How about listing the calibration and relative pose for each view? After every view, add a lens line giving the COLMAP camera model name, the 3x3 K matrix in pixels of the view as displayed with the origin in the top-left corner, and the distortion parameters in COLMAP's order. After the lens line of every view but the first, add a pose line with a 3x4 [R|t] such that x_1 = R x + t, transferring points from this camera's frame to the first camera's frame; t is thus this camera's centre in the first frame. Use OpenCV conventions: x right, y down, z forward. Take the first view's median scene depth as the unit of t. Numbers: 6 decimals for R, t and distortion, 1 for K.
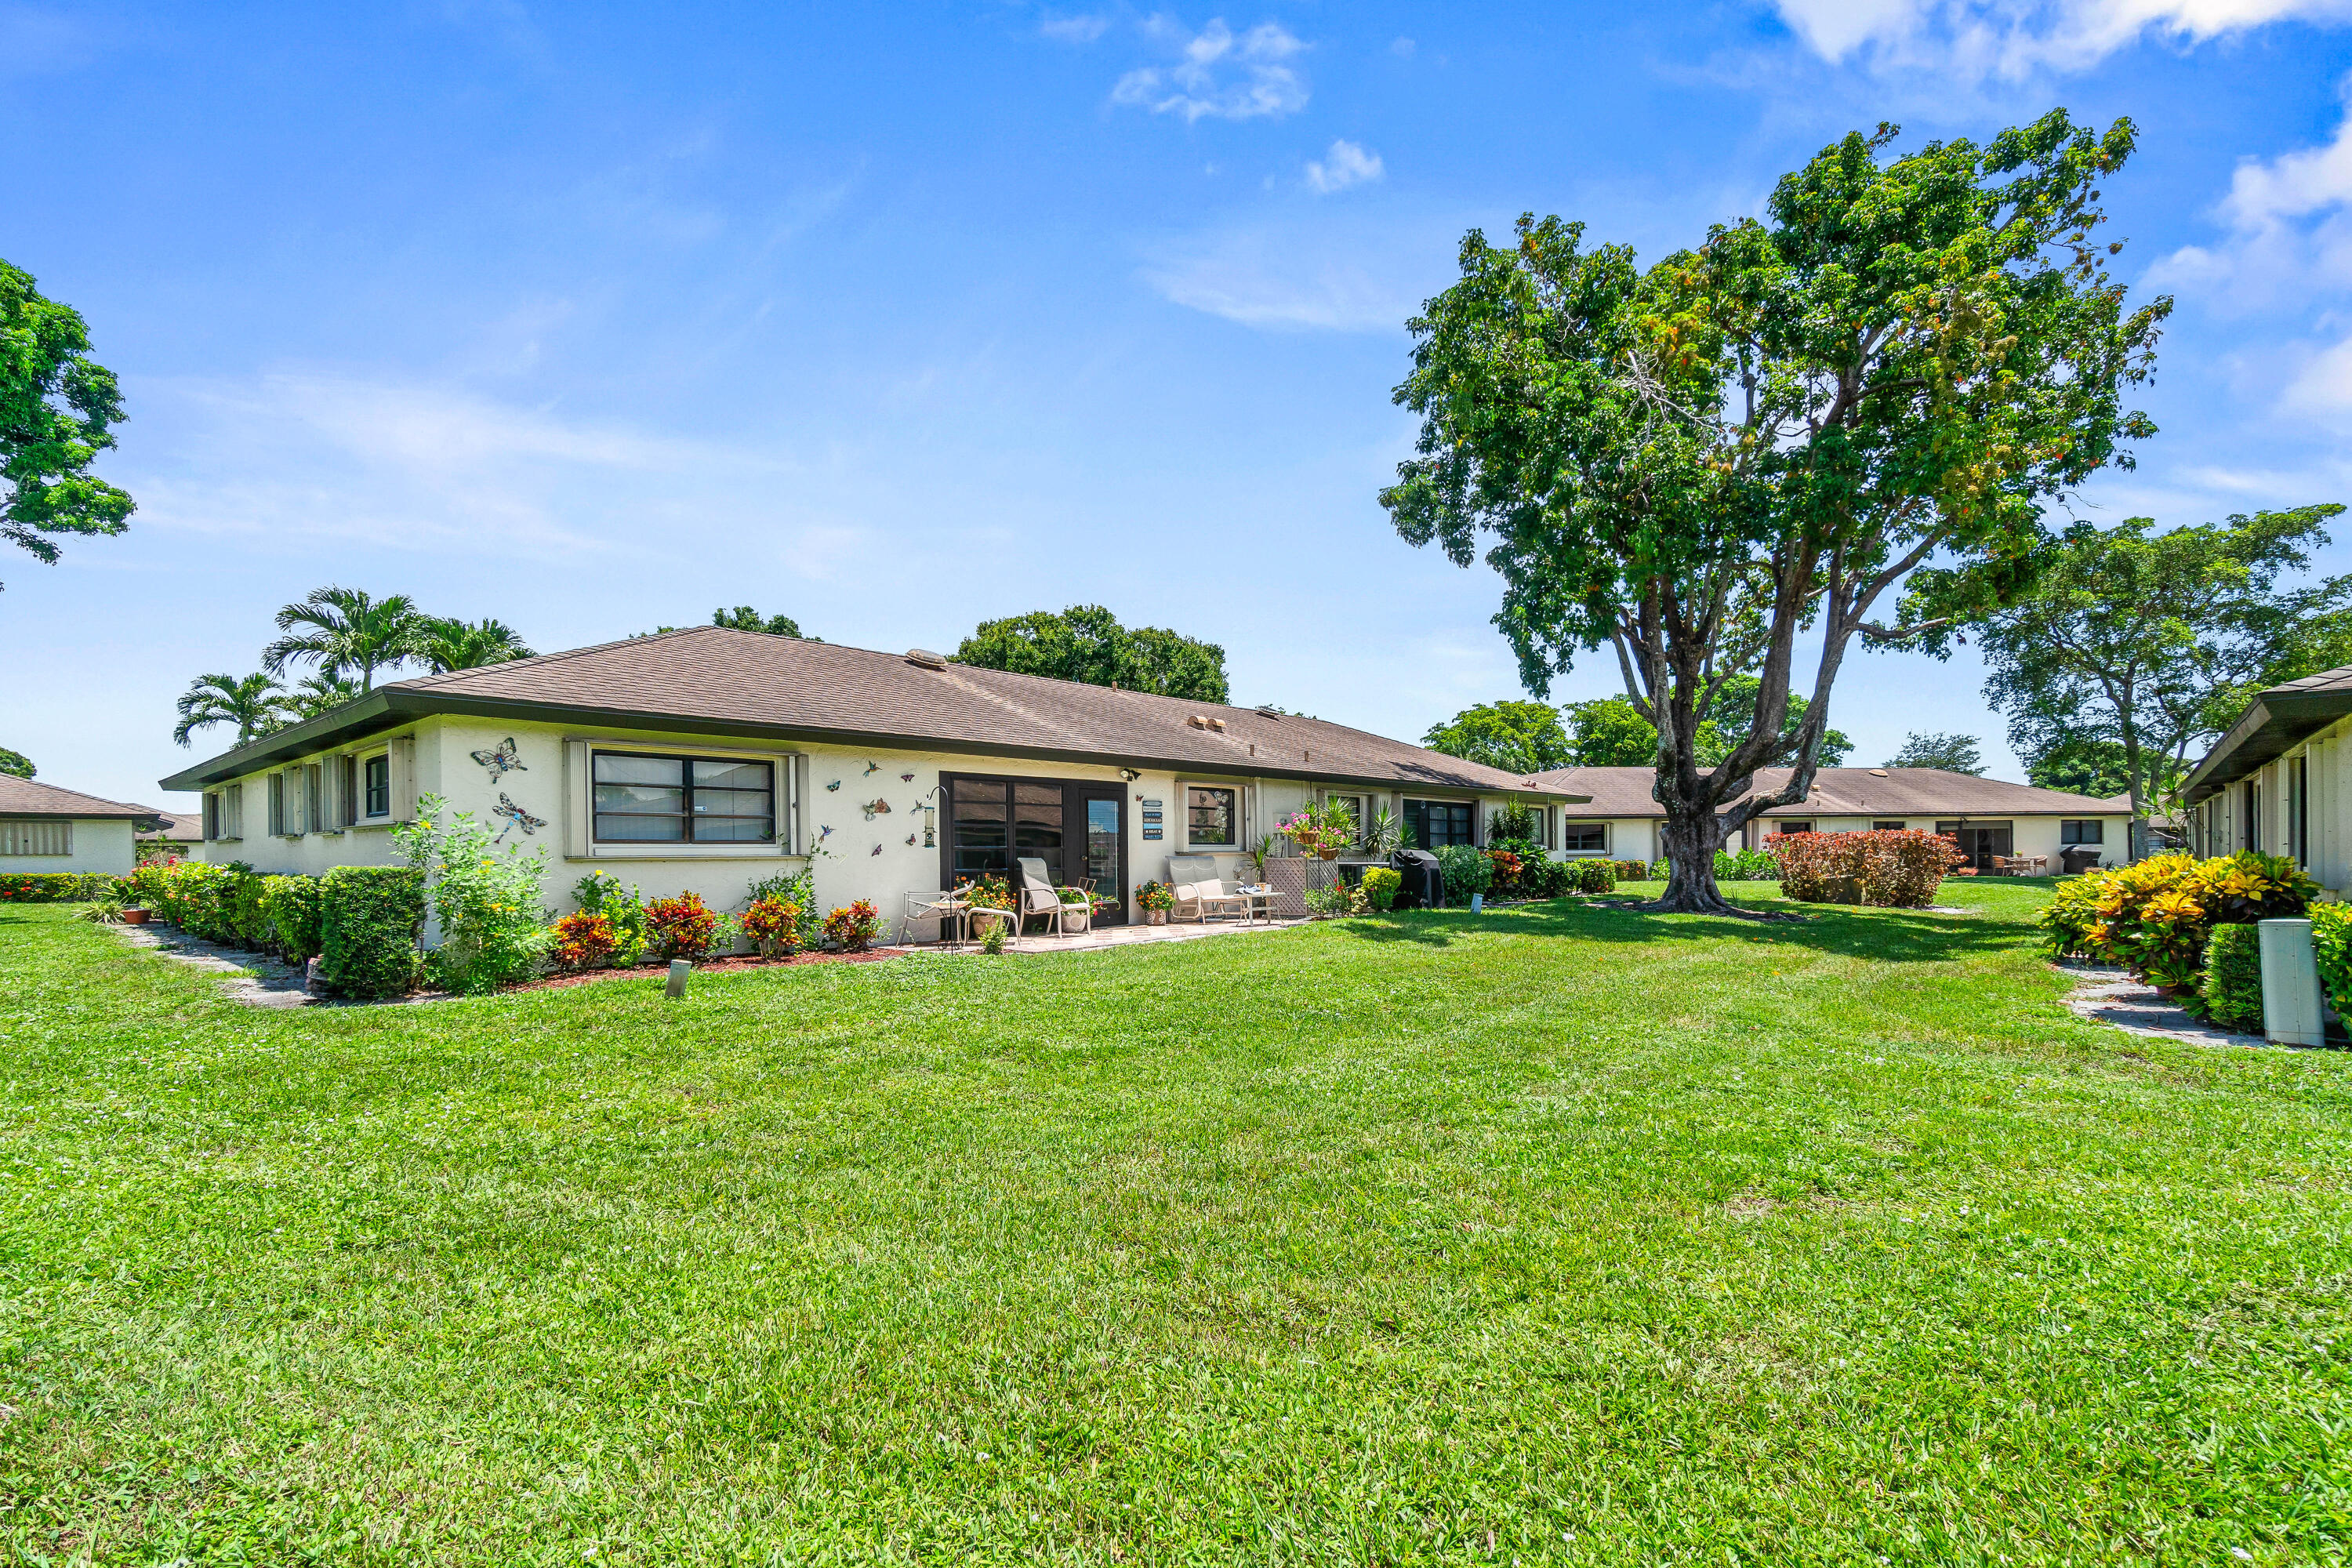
lens RADIAL K [[1036.3, 0, 1182.4], [0, 1036.3, 782.1], [0, 0, 1]] dist [-0.003038, -0.000215]
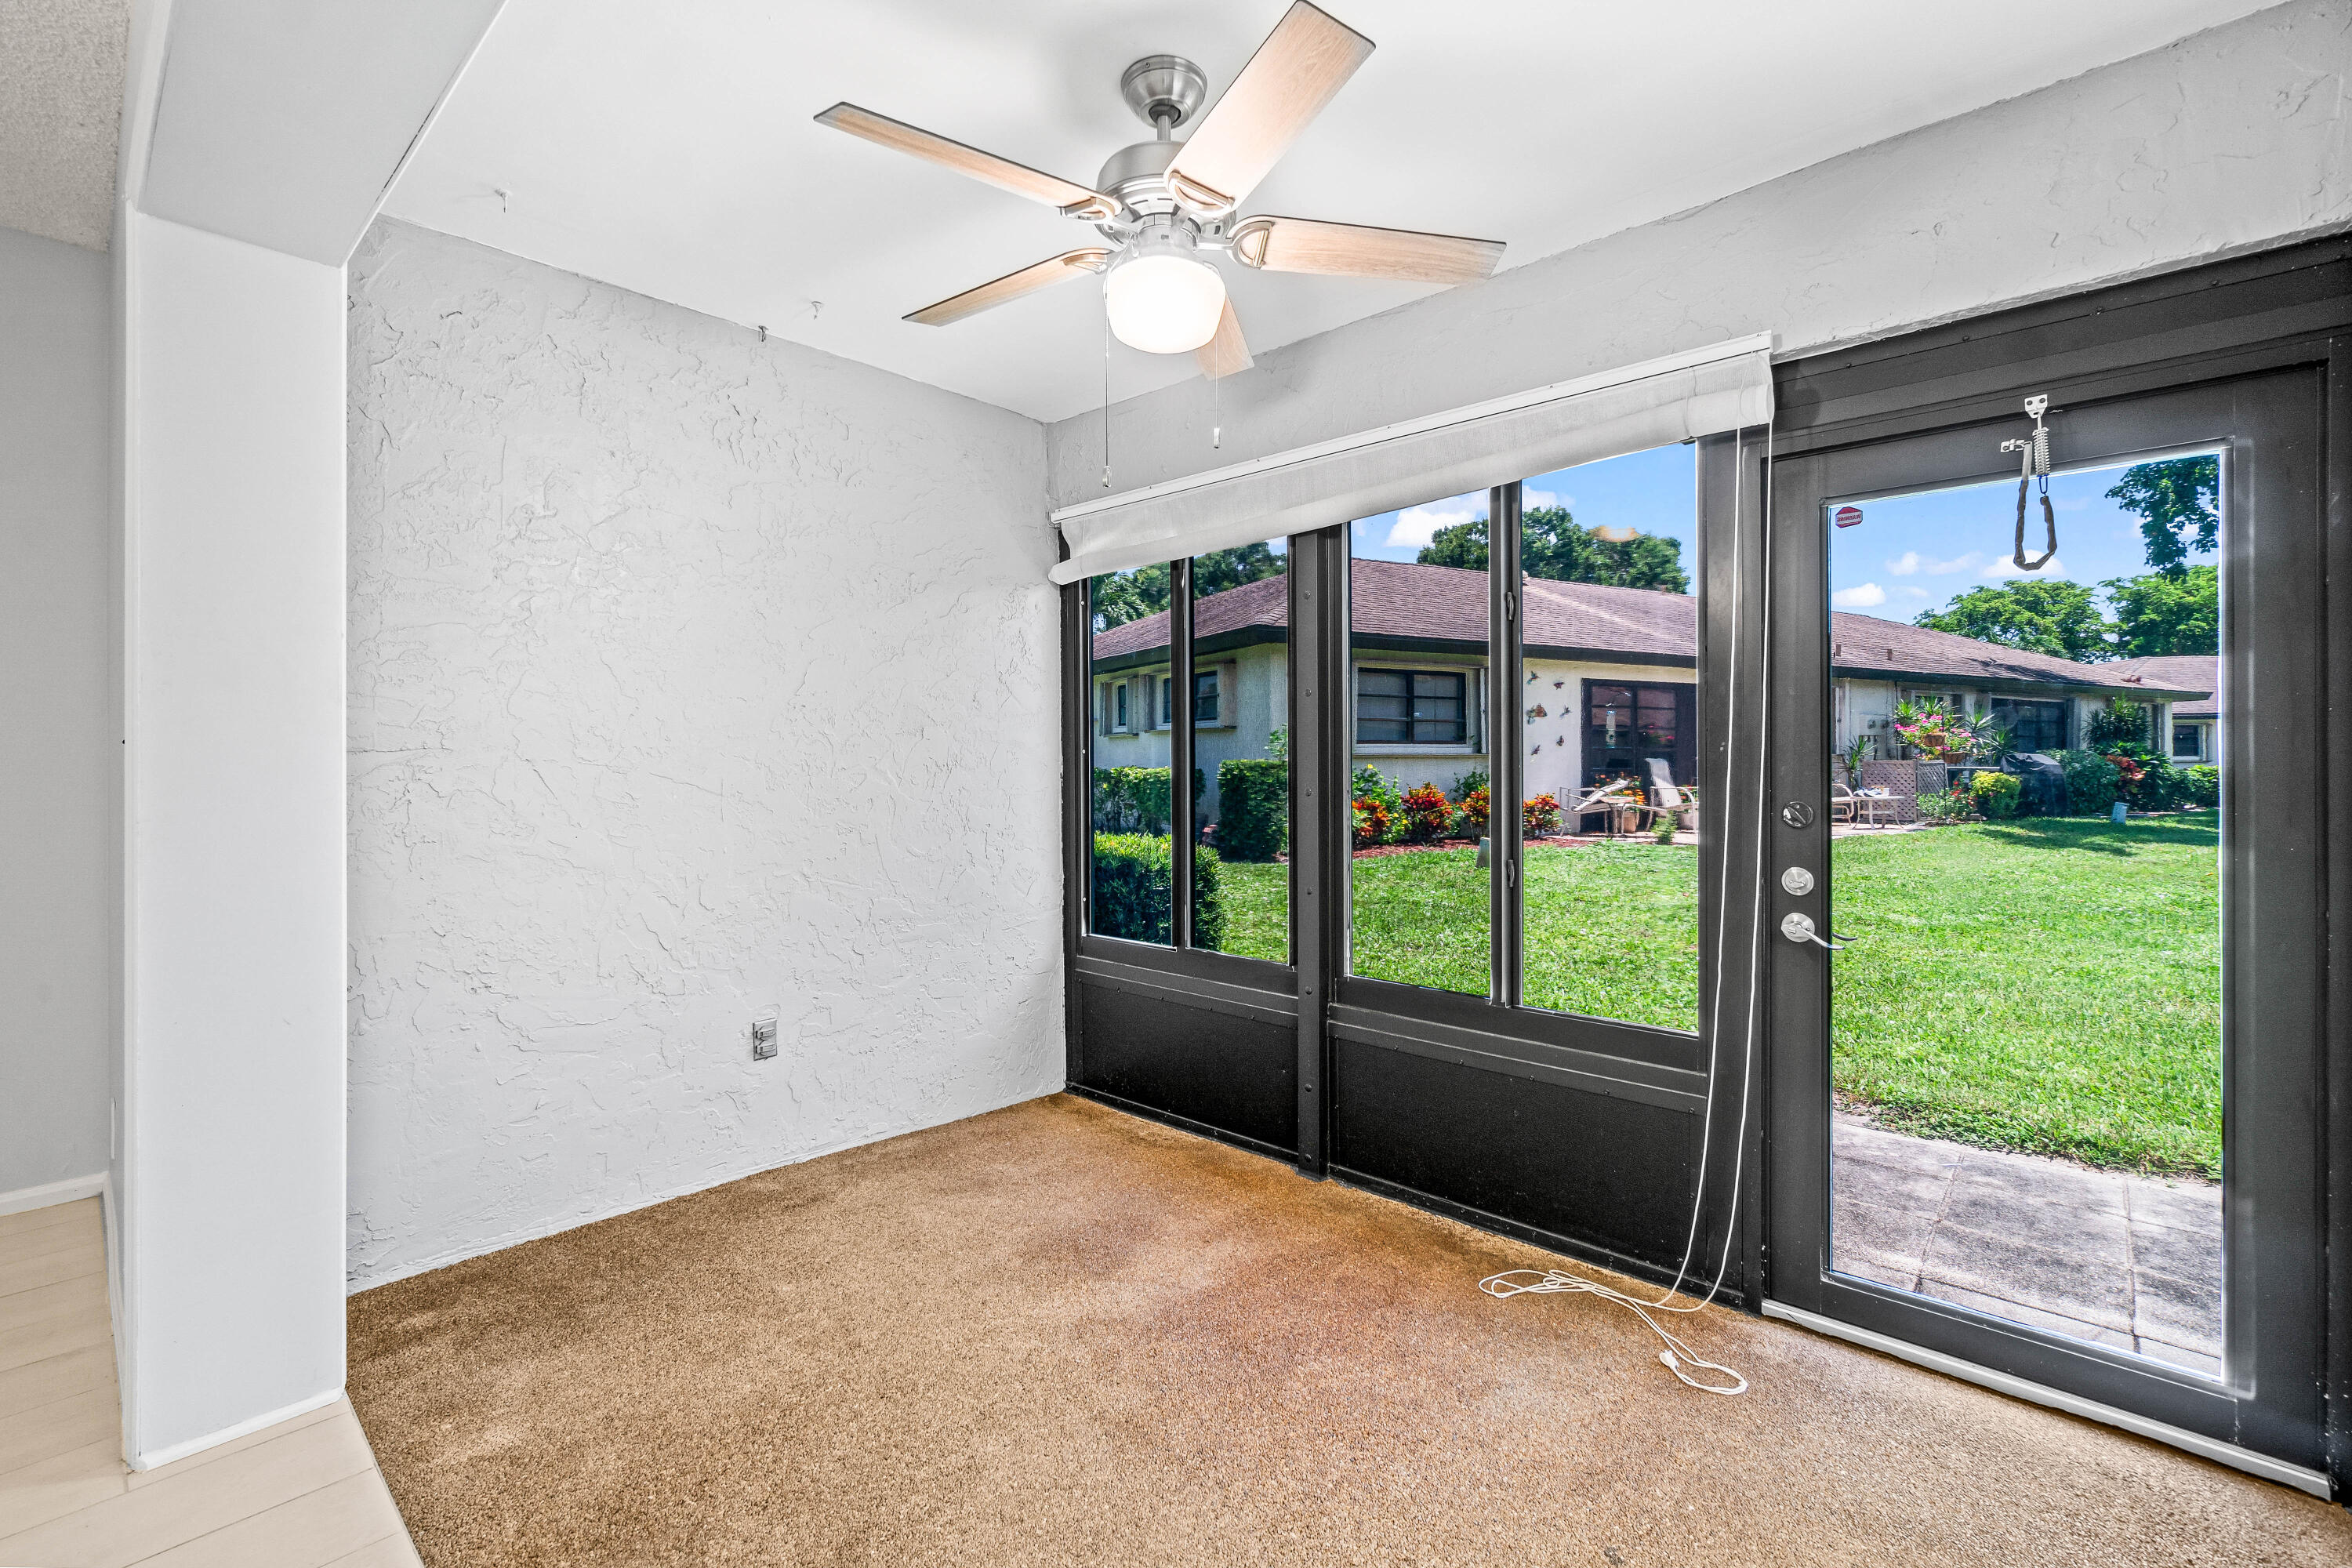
lens RADIAL K [[1024.7, 0, 1170.6], [0, 1024.7, 756.8], [0, 0, 1]] dist [-0.002816, -0.000228]
pose [[0.940467, 0.009266, -0.339759, -0.216554], [0.015022, 0.997518, 0.068786, -0.007083], [0.339554, -0.069795, 0.937994, -0.134562]]
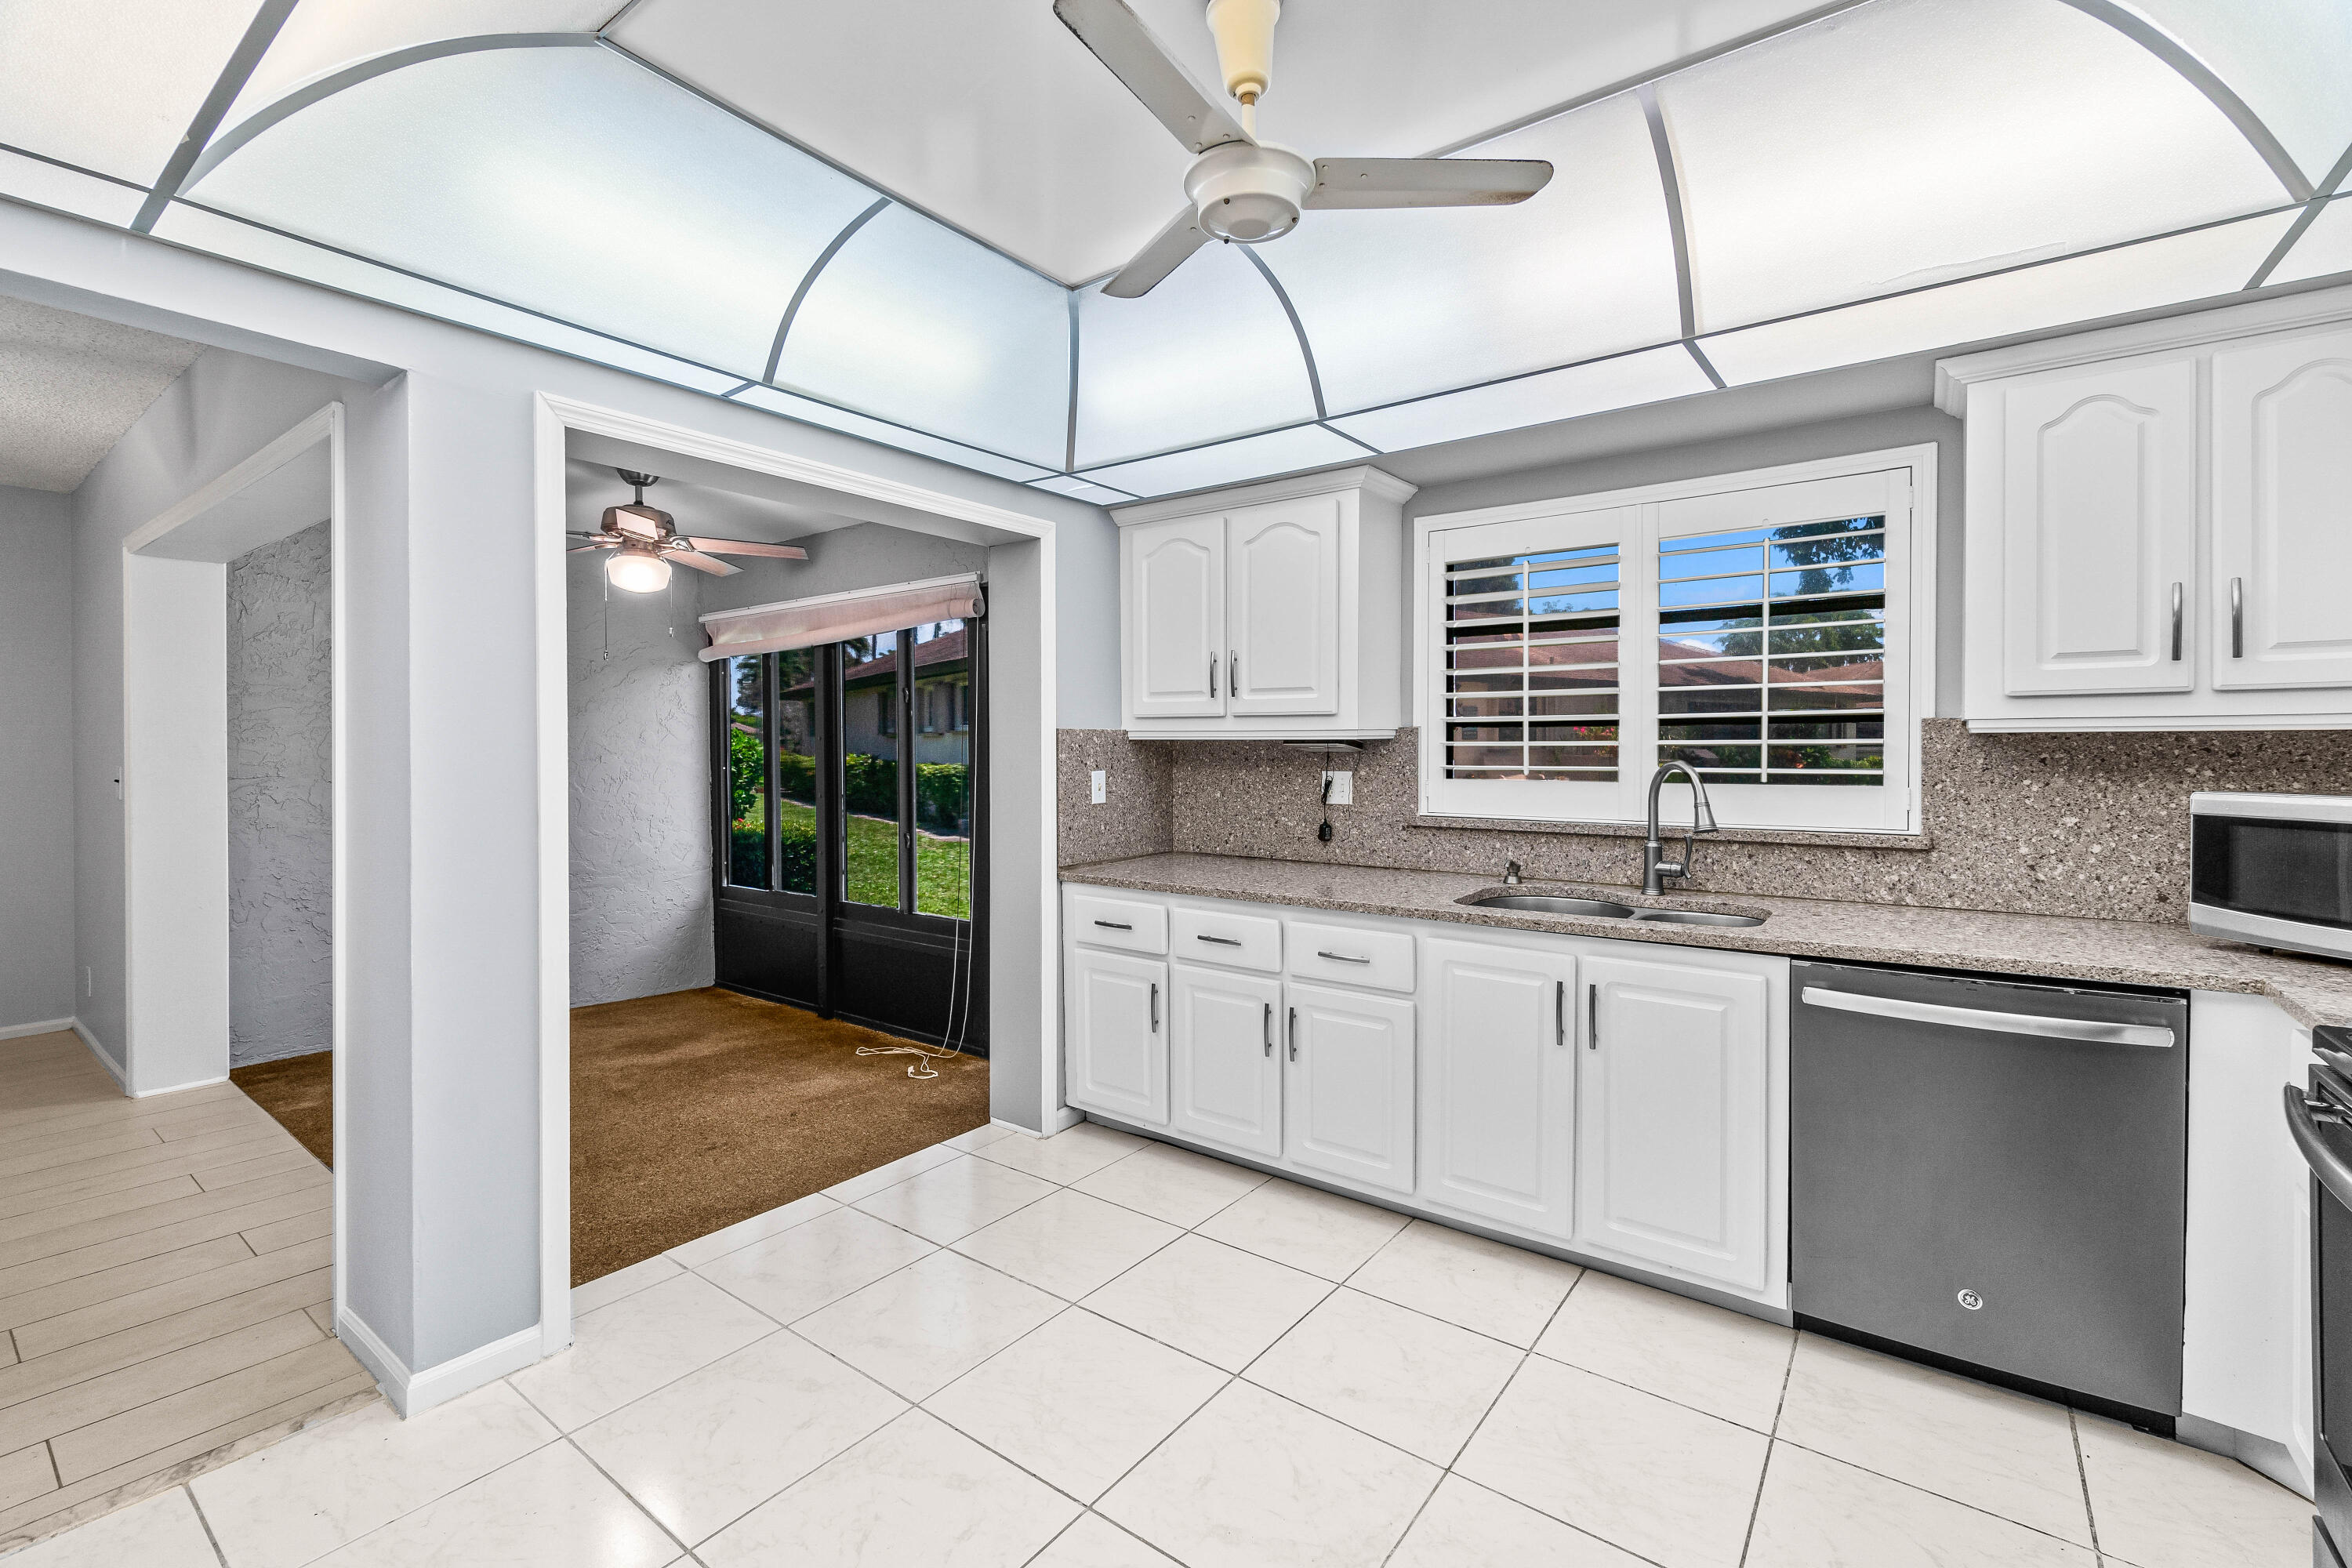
lens RADIAL K [[1016.5, 0, 1174.9], [0, 1016.5, 754.3], [0, 0, 1]] dist [-0.001194, -0.000035]
pose [[0.968438, 0.012114, -0.248959, -0.061800], [0.008462, 0.996645, 0.081412, -0.026587], [0.249110, -0.080949, 0.965086, -0.236200]]
